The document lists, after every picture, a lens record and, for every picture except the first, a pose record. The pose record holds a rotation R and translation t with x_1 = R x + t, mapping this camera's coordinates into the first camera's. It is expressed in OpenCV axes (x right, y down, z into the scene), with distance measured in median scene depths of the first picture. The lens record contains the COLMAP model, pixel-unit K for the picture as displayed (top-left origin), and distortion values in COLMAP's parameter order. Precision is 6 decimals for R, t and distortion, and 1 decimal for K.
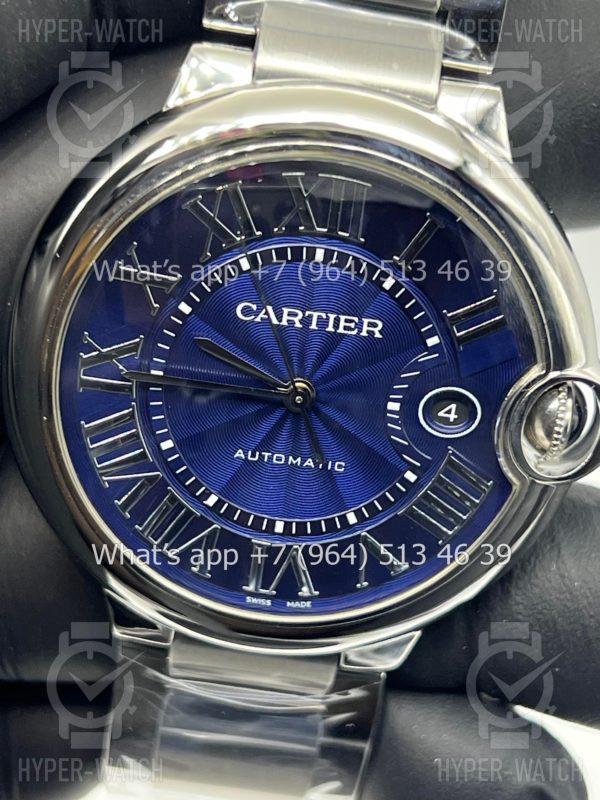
lens RADIAL K [[2223.3, 0, 301.0], [0, 2223.3, 394.7], [0, 0, 1]] dist [0.243403, 0.000000]
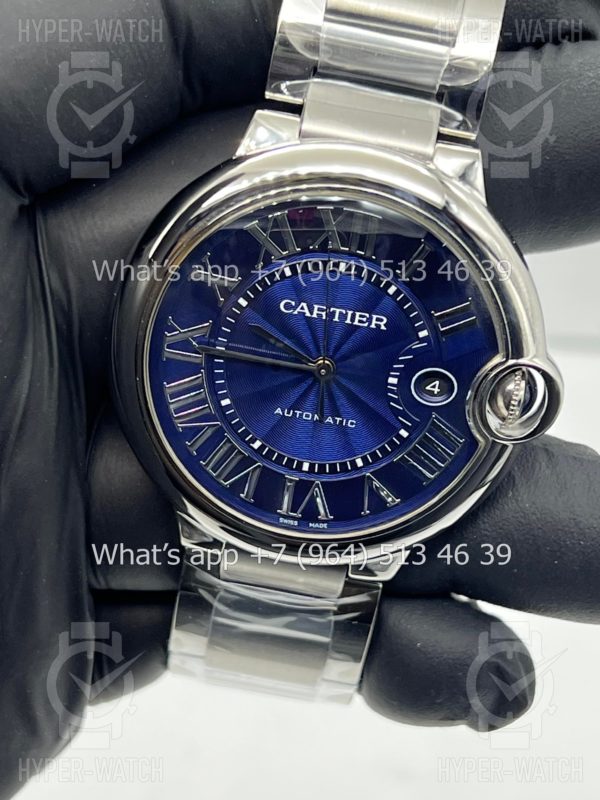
lens RADIAL K [[2223.3, 0, 301.4], [0, 2223.3, 393.6], [0, 0, 1]] dist [0.243403, 0.000000]
pose [[0.998520, 0.041554, -0.035075, 0.033867], [-0.042012, 0.999040, -0.012425, 0.032501], [0.034525, 0.013880, 0.999307, -0.361840]]
